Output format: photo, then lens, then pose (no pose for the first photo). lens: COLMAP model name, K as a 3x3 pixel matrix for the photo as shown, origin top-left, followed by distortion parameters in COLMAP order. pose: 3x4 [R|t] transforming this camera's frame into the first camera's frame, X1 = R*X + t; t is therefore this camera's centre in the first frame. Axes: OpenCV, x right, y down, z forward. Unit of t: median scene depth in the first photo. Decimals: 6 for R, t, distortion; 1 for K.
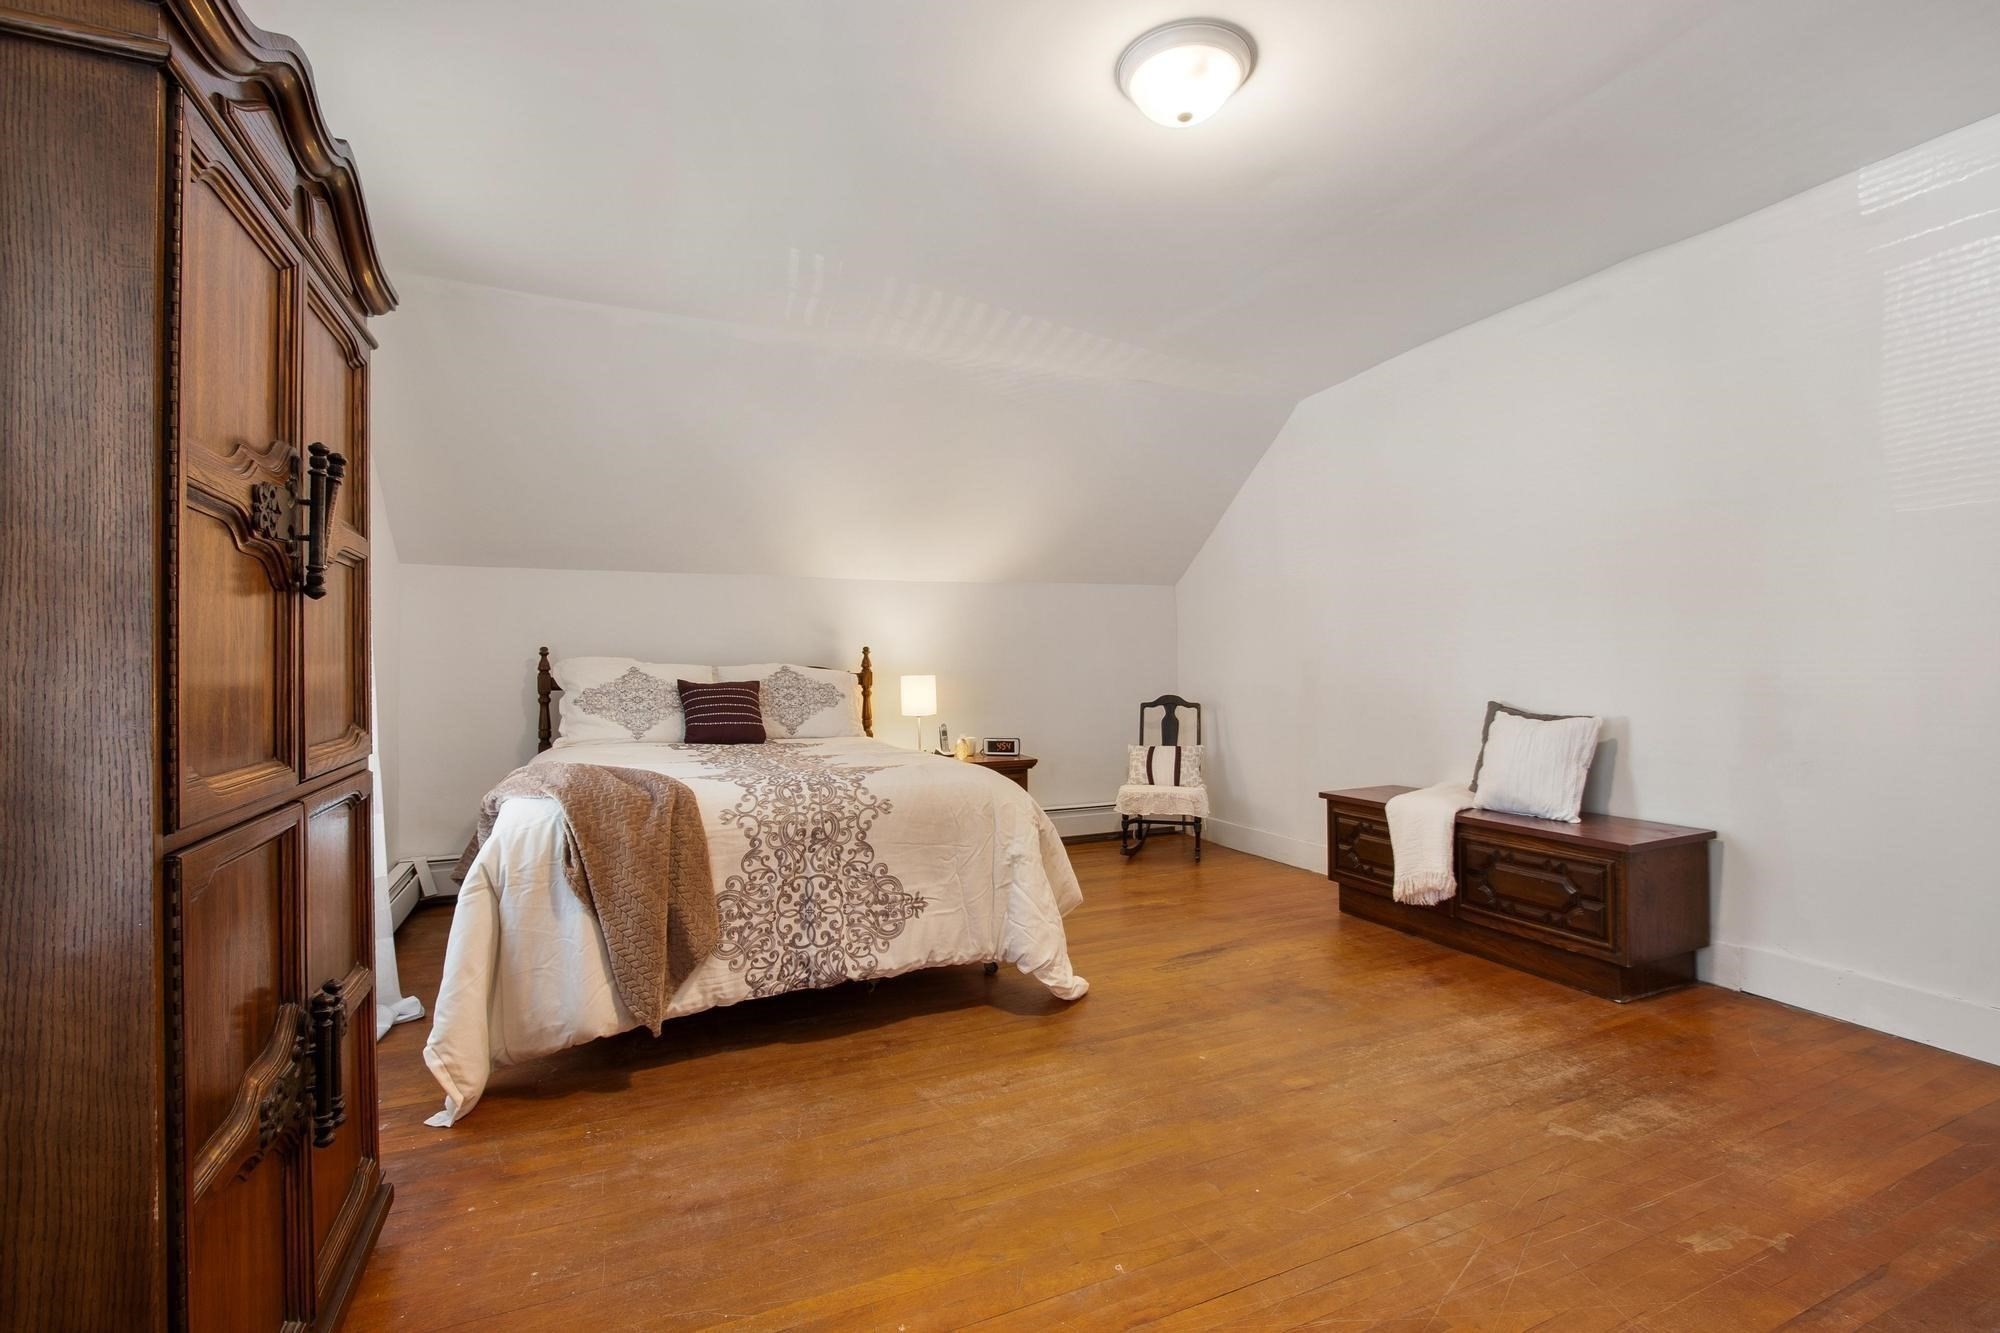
lens RADIAL K [[884.3, 0, 1025.5], [0, 884.3, 676.0], [0, 0, 1]] dist [-0.031890, 0.012139]
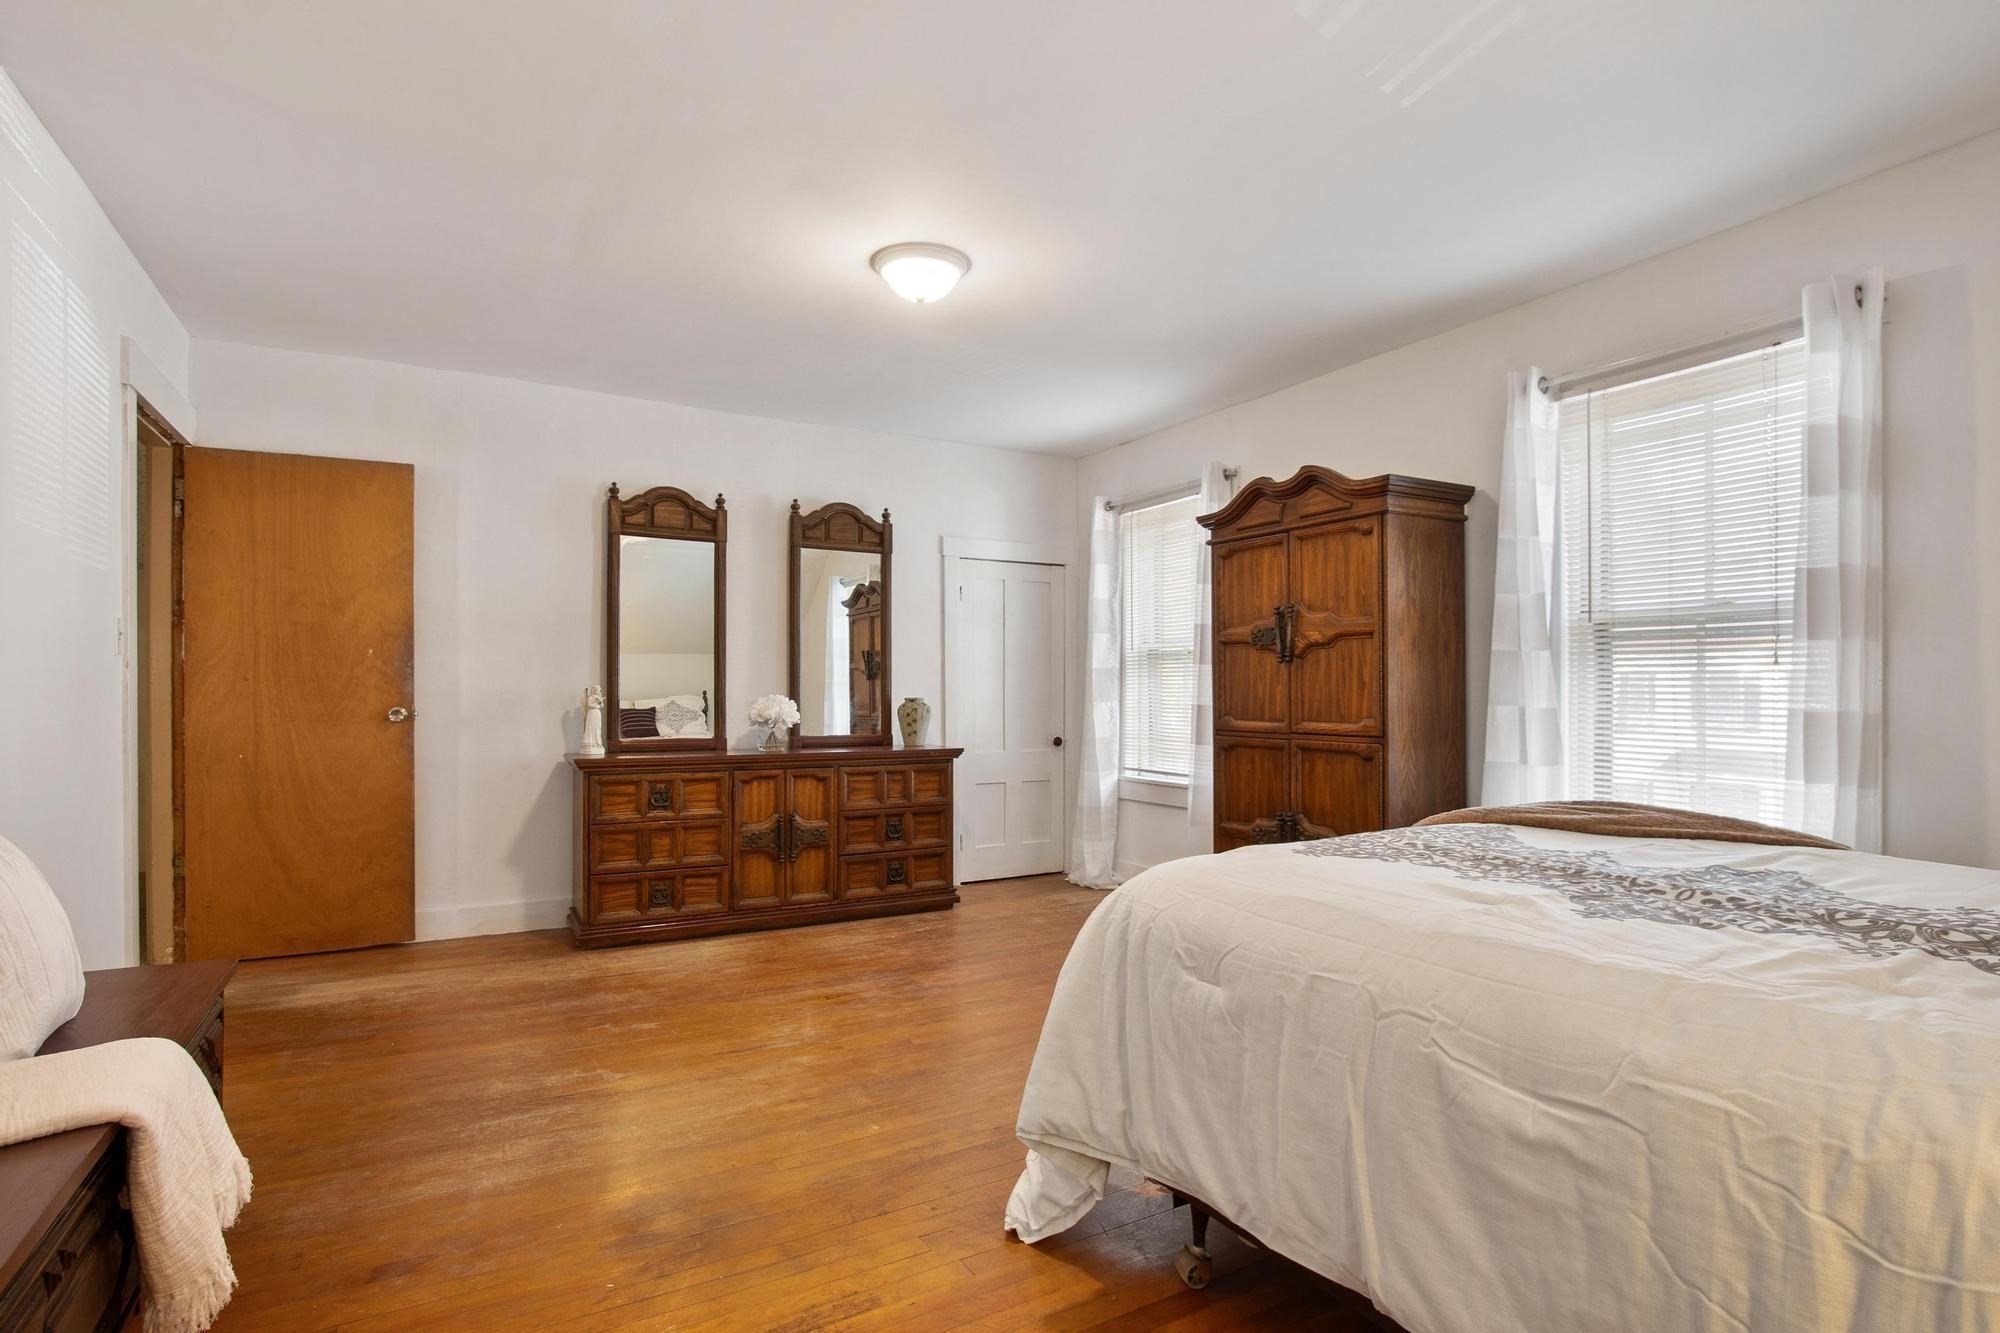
lens RADIAL K [[1045.2, 0, 1000.0], [0, 1045.2, 666.5], [0, 0, 1]] dist [-0.001300, 0.000532]
pose [[-0.996229, 0.009083, -0.086287, 0.151733], [0.009539, 0.999943, -0.004873, -0.035159], [0.086237, -0.005678, -0.996258, 1.969480]]
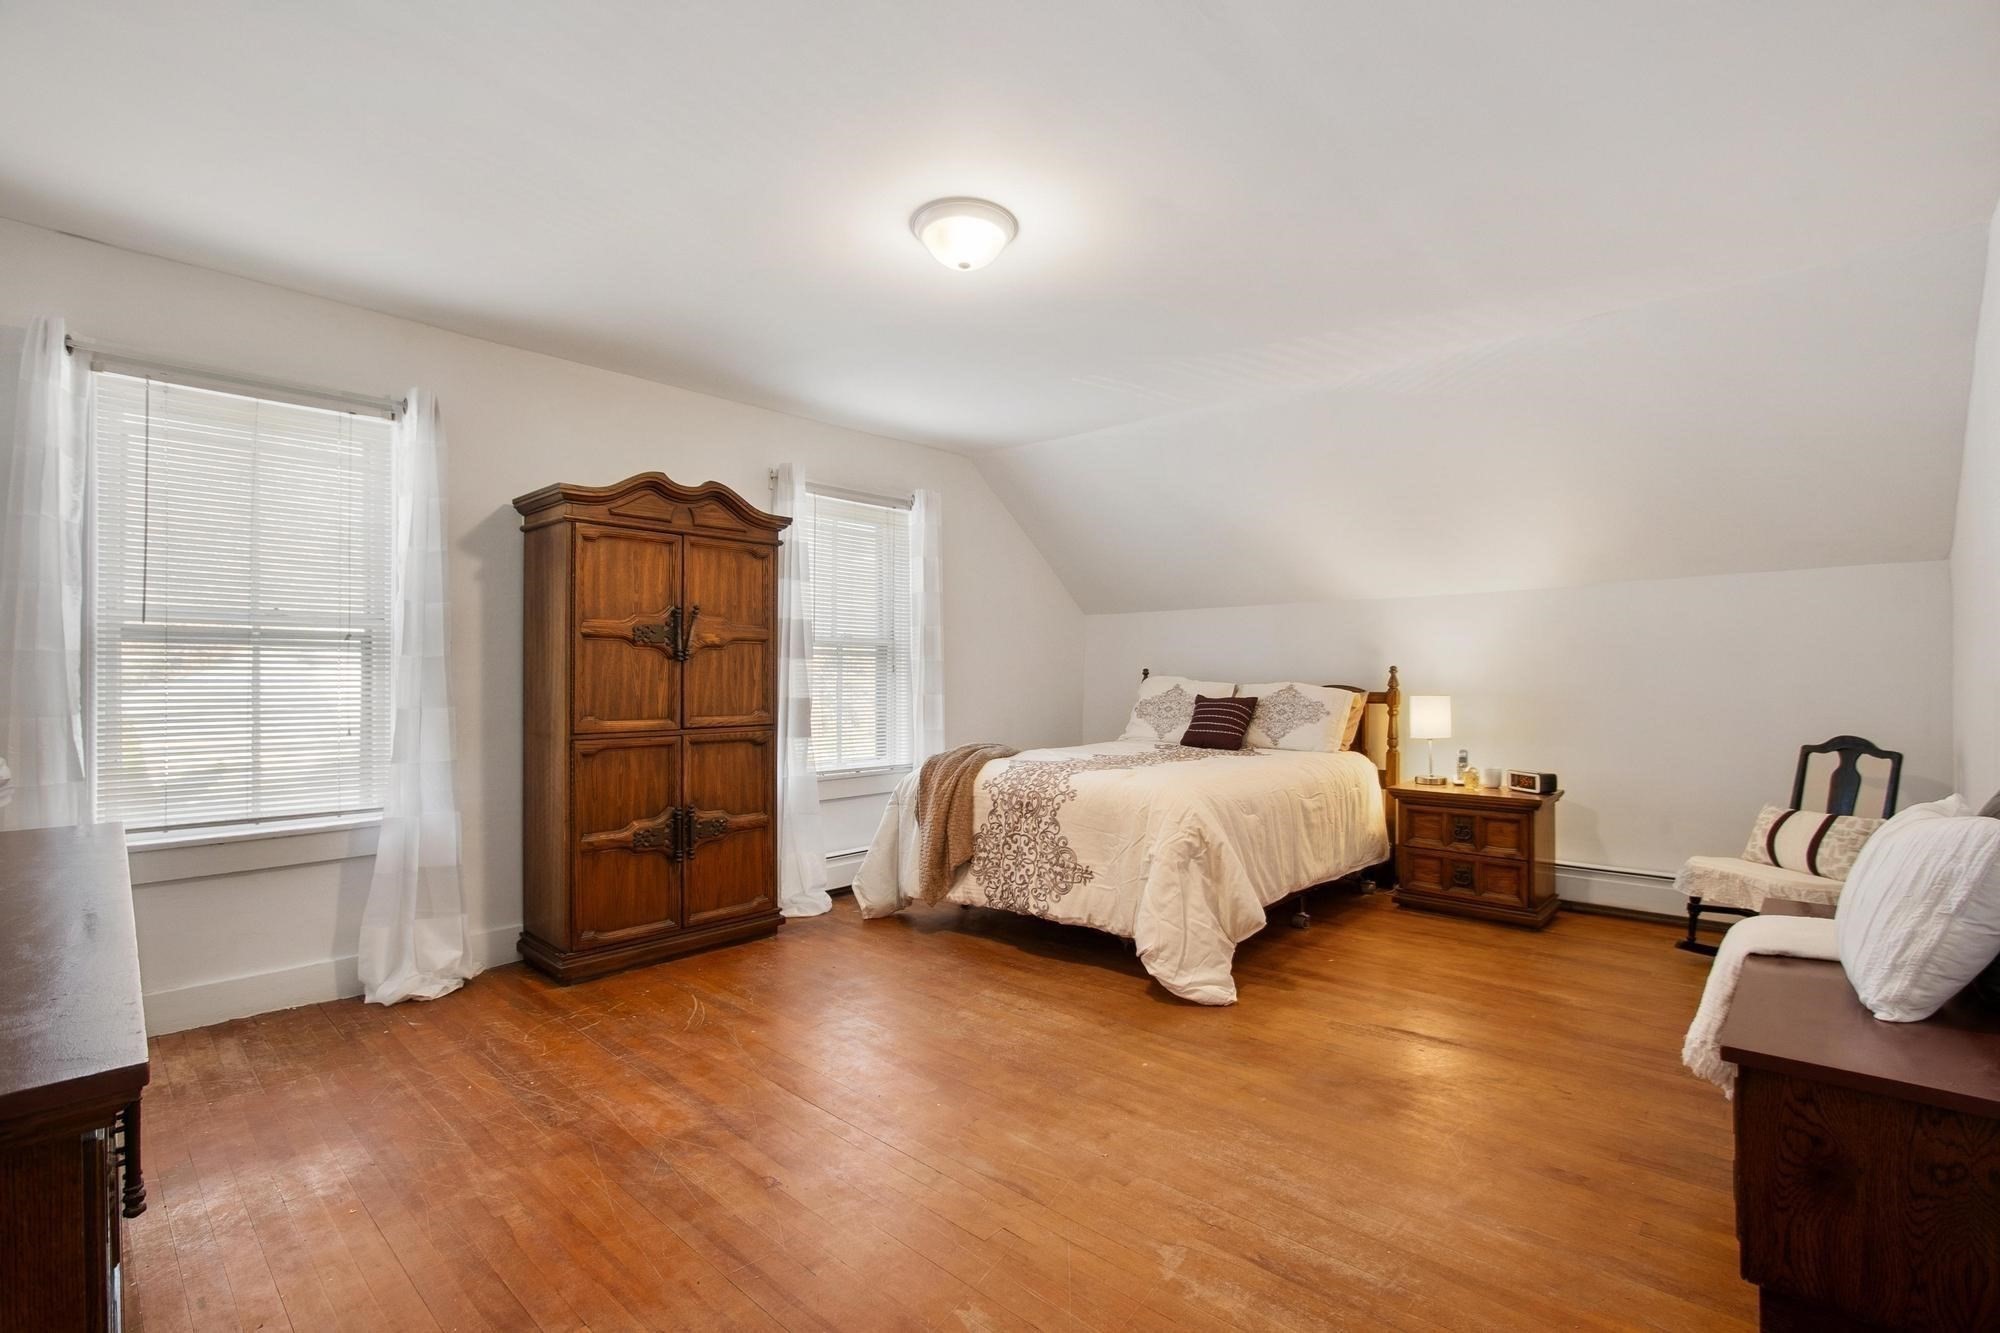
lens RADIAL K [[884.3, 0, 1025.5], [0, 884.3, 676.0], [0, 0, 1]] dist [-0.031890, 0.012139]
pose [[0.415500, 0.005168, -0.909579, 1.034468], [-0.014461, 0.999895, -0.000924, -0.027867], [0.909478, 0.013537, 0.415531, 0.398372]]
